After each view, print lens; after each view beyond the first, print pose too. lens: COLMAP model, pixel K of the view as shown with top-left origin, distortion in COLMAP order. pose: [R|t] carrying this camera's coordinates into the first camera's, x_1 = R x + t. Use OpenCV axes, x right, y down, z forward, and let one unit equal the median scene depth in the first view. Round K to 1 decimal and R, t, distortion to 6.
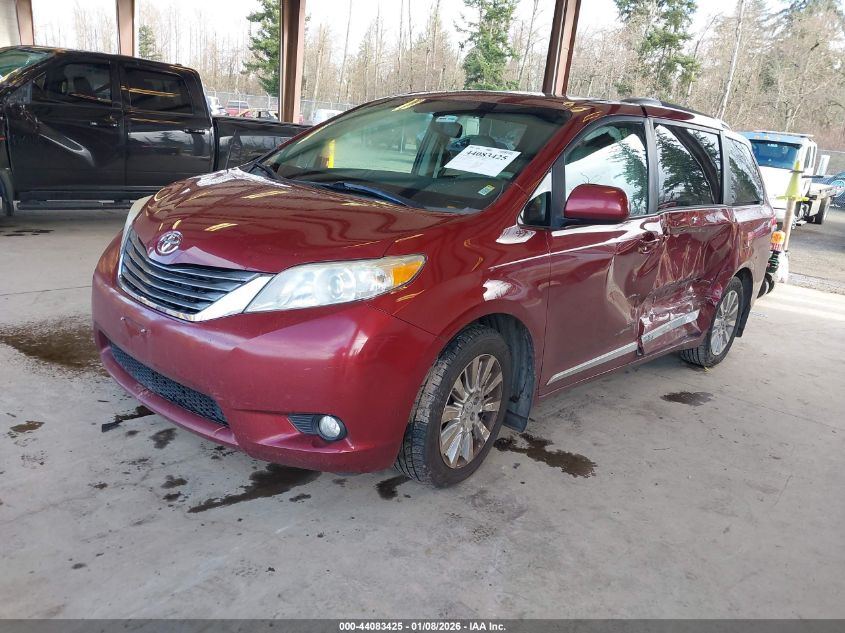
lens RADIAL K [[743.5, 0, 422.5], [0, 743.5, 316.5], [0, 0, 1]] dist [0.003453, 0.004527]
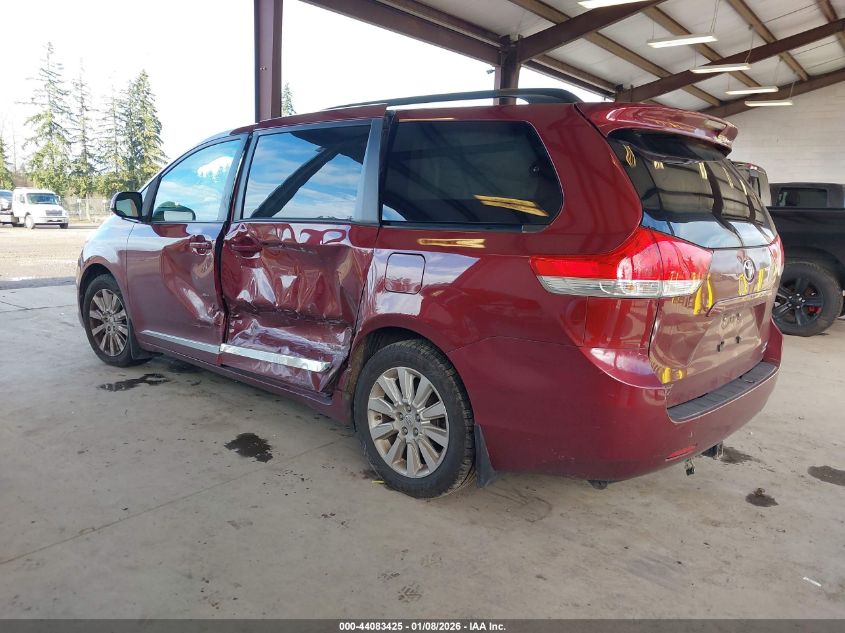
lens RADIAL K [[743.5, 0, 422.5], [0, 743.5, 316.5], [0, 0, 1]] dist [0.003453, 0.004527]
pose [[-0.089905, 0.031086, -0.995465, 1.252428], [-0.275292, 0.959795, 0.054835, -0.134855], [0.957147, 0.278974, -0.077733, 1.314183]]
